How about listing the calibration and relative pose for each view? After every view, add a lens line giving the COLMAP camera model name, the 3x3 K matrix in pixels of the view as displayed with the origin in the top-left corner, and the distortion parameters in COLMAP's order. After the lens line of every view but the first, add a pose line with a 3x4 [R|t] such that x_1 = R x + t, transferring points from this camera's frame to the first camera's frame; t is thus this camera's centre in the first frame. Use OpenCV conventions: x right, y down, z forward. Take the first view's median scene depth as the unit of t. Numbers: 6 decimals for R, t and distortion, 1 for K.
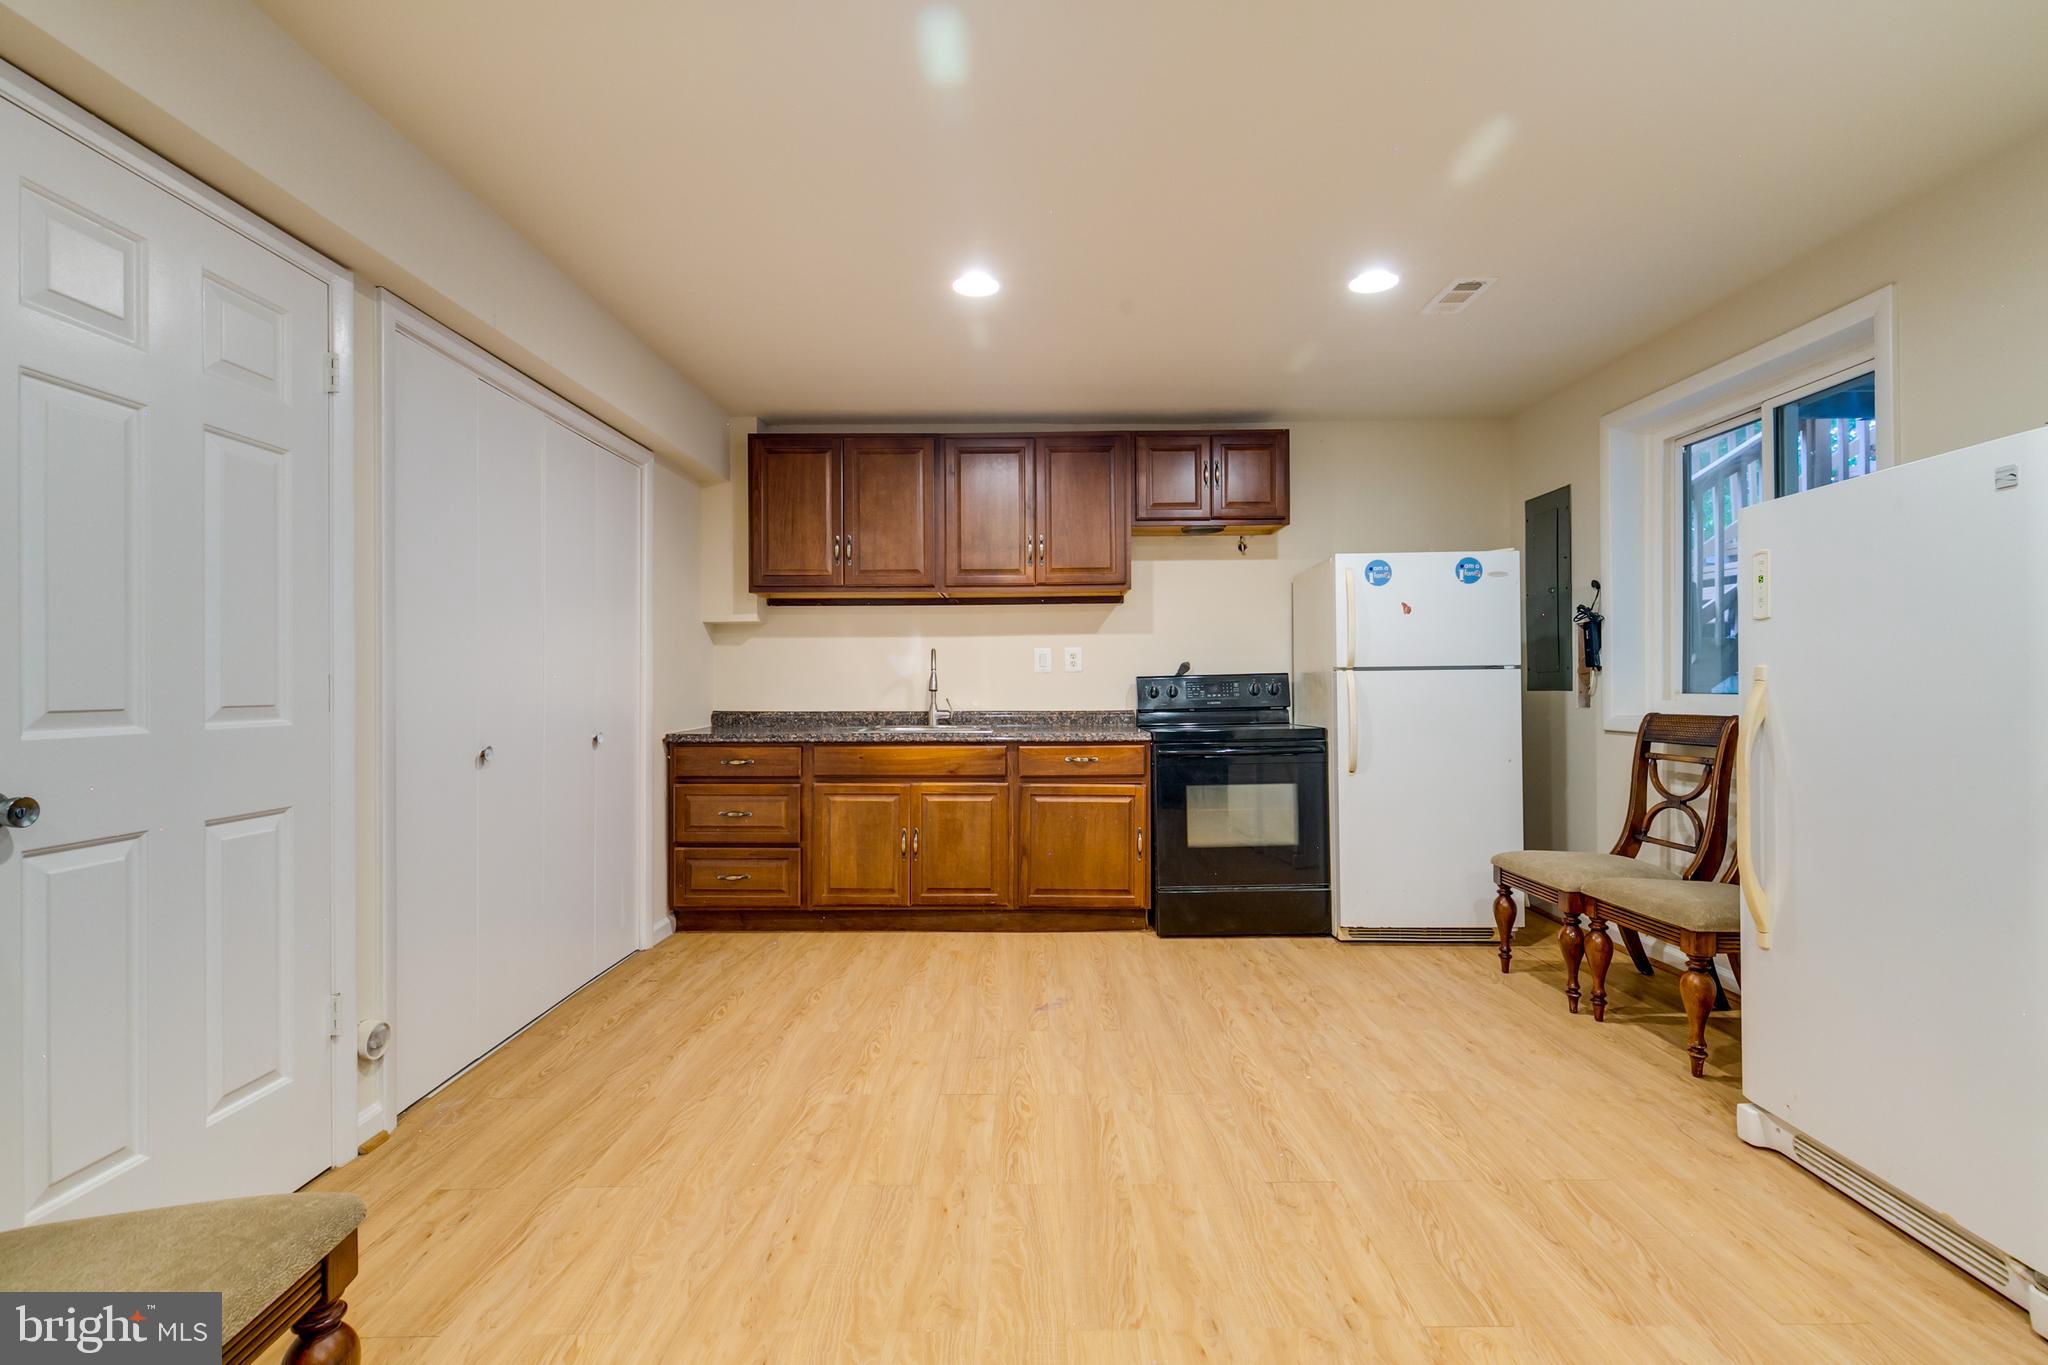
lens RADIAL K [[923.0, 0, 1025.5], [0, 923.0, 680.9], [0, 0, 1]] dist [0.008128, -0.000505]
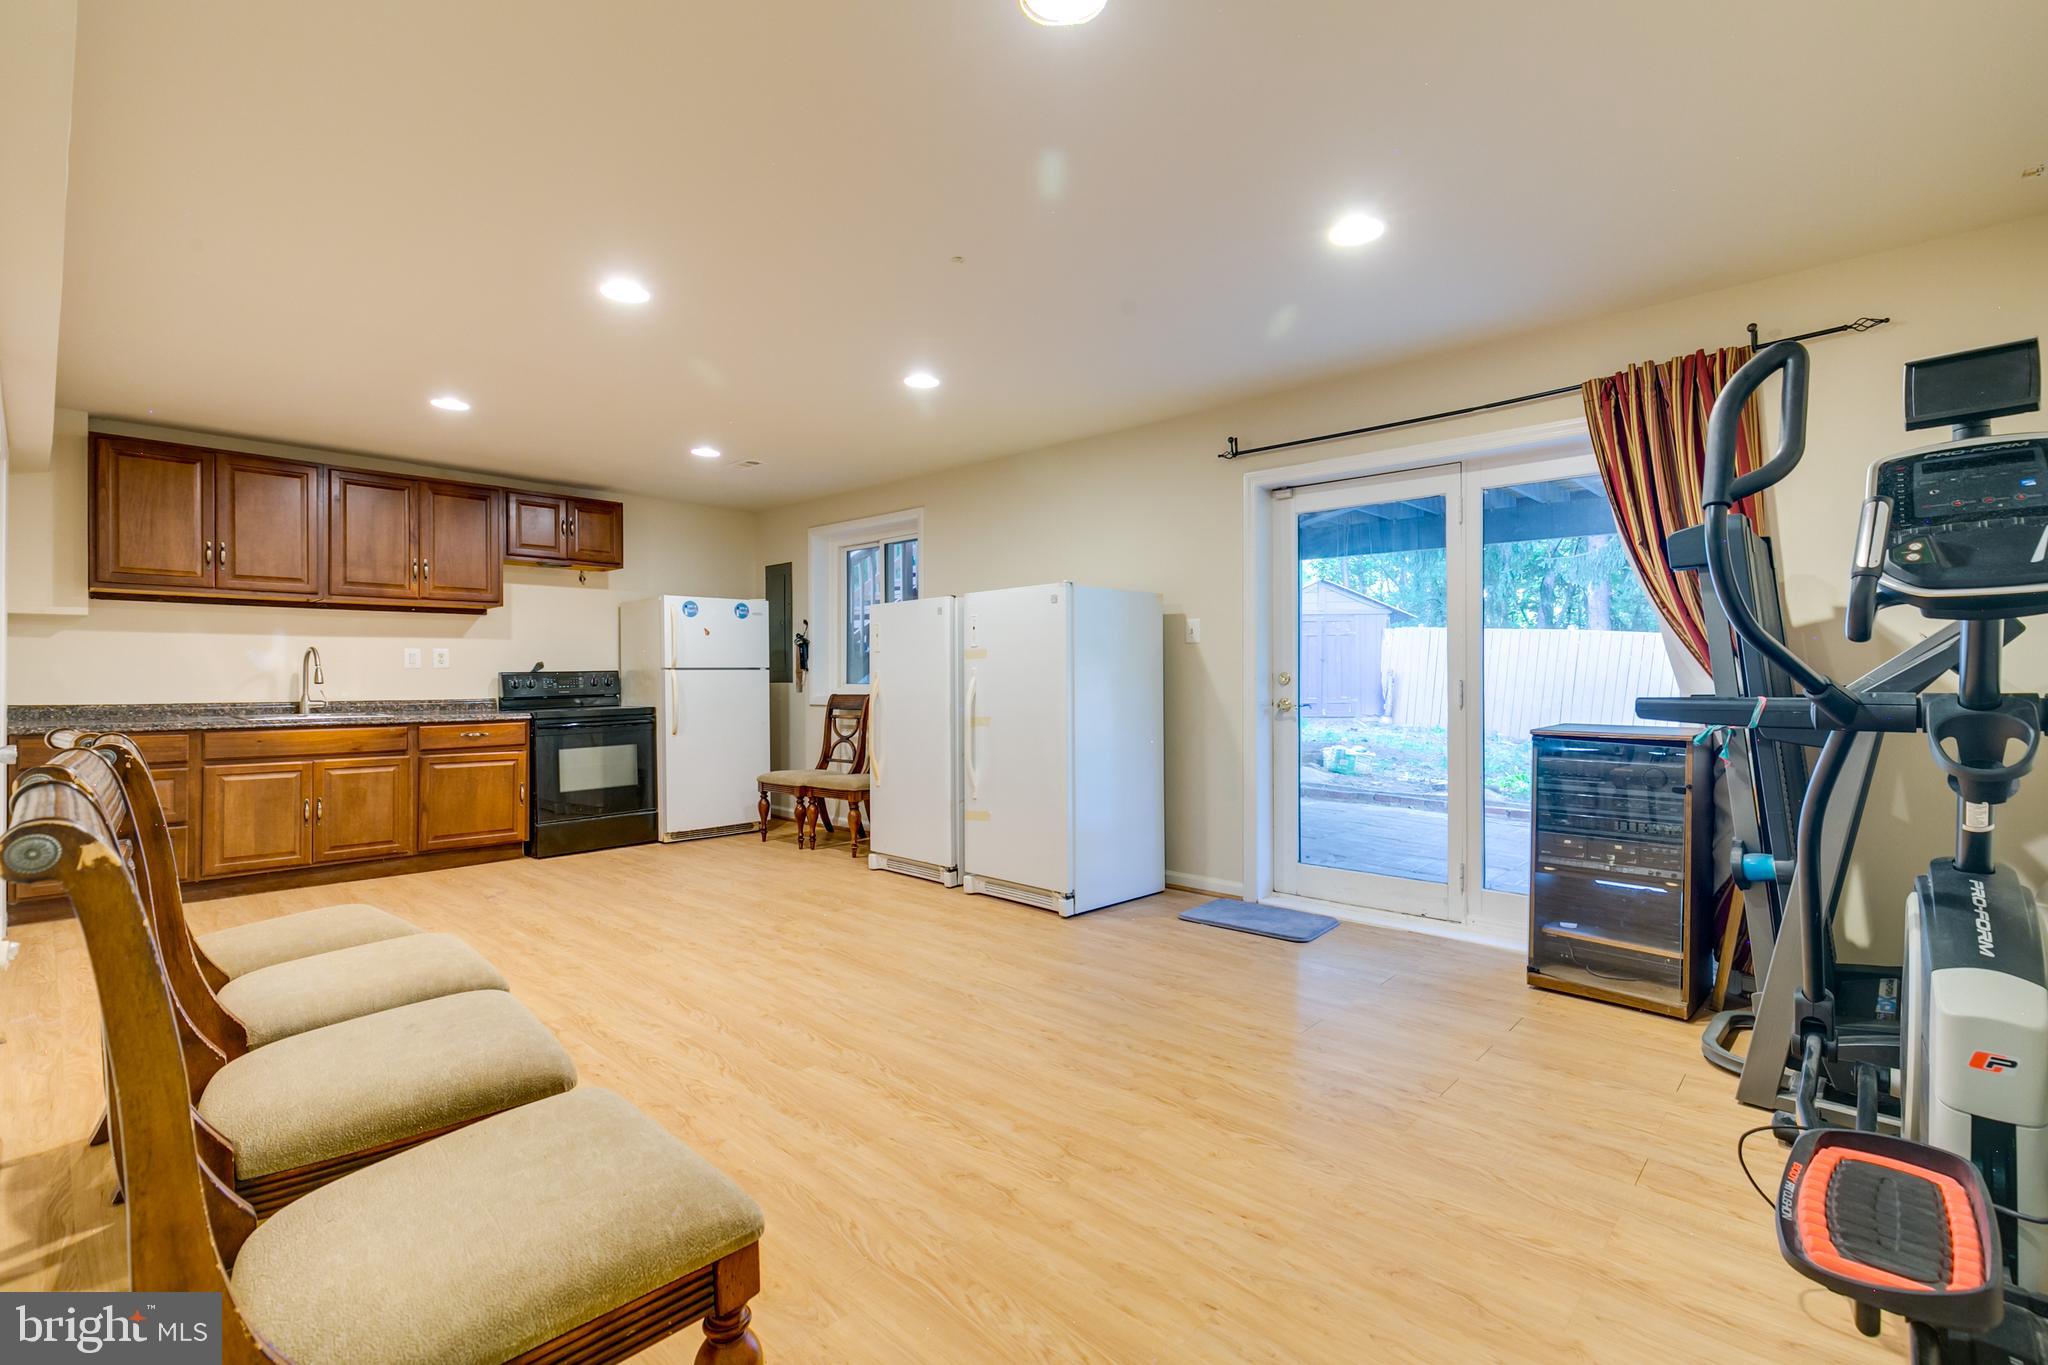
lens RADIAL K [[923.0, 0, 1025.5], [0, 923.0, 680.9], [0, 0, 1]] dist [0.008128, -0.000505]
pose [[0.681774, 0.000386, 0.731563, -0.374120], [-0.003667, 0.999989, 0.002890, 0.000877], [-0.731553, -0.004653, 0.681768, -0.491078]]
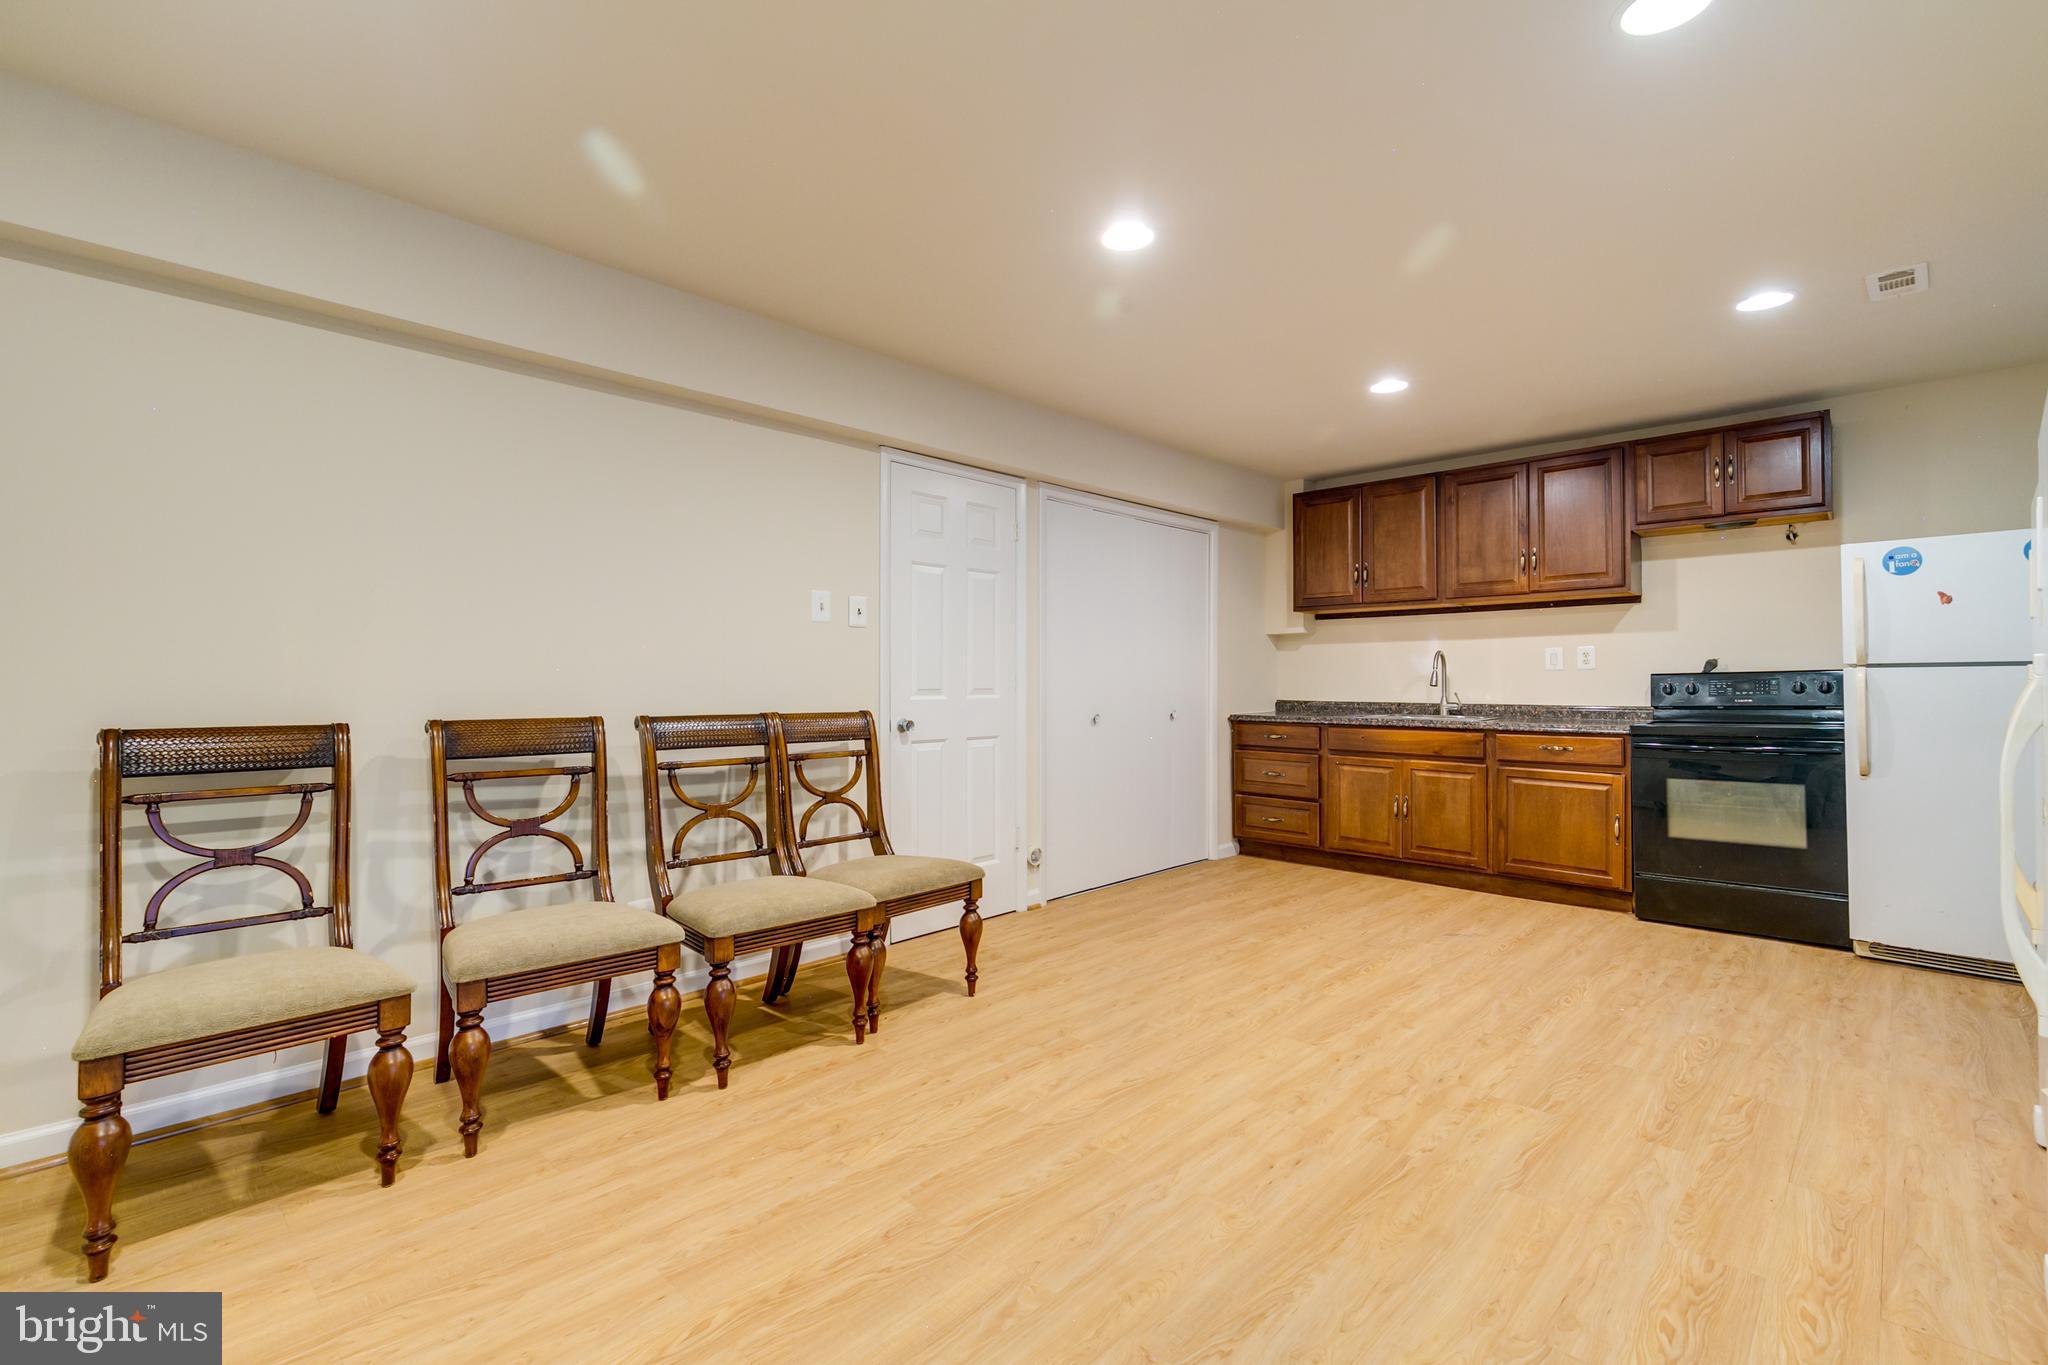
lens RADIAL K [[910.9, 0, 1020.3], [0, 910.9, 656.6], [0, 0, 1]] dist [0.005867, -0.000020]
pose [[0.722463, -0.014891, -0.691249, 0.358672], [-0.000491, 0.999757, -0.022051, -0.001132], [0.691410, 0.016270, 0.722280, -0.252863]]
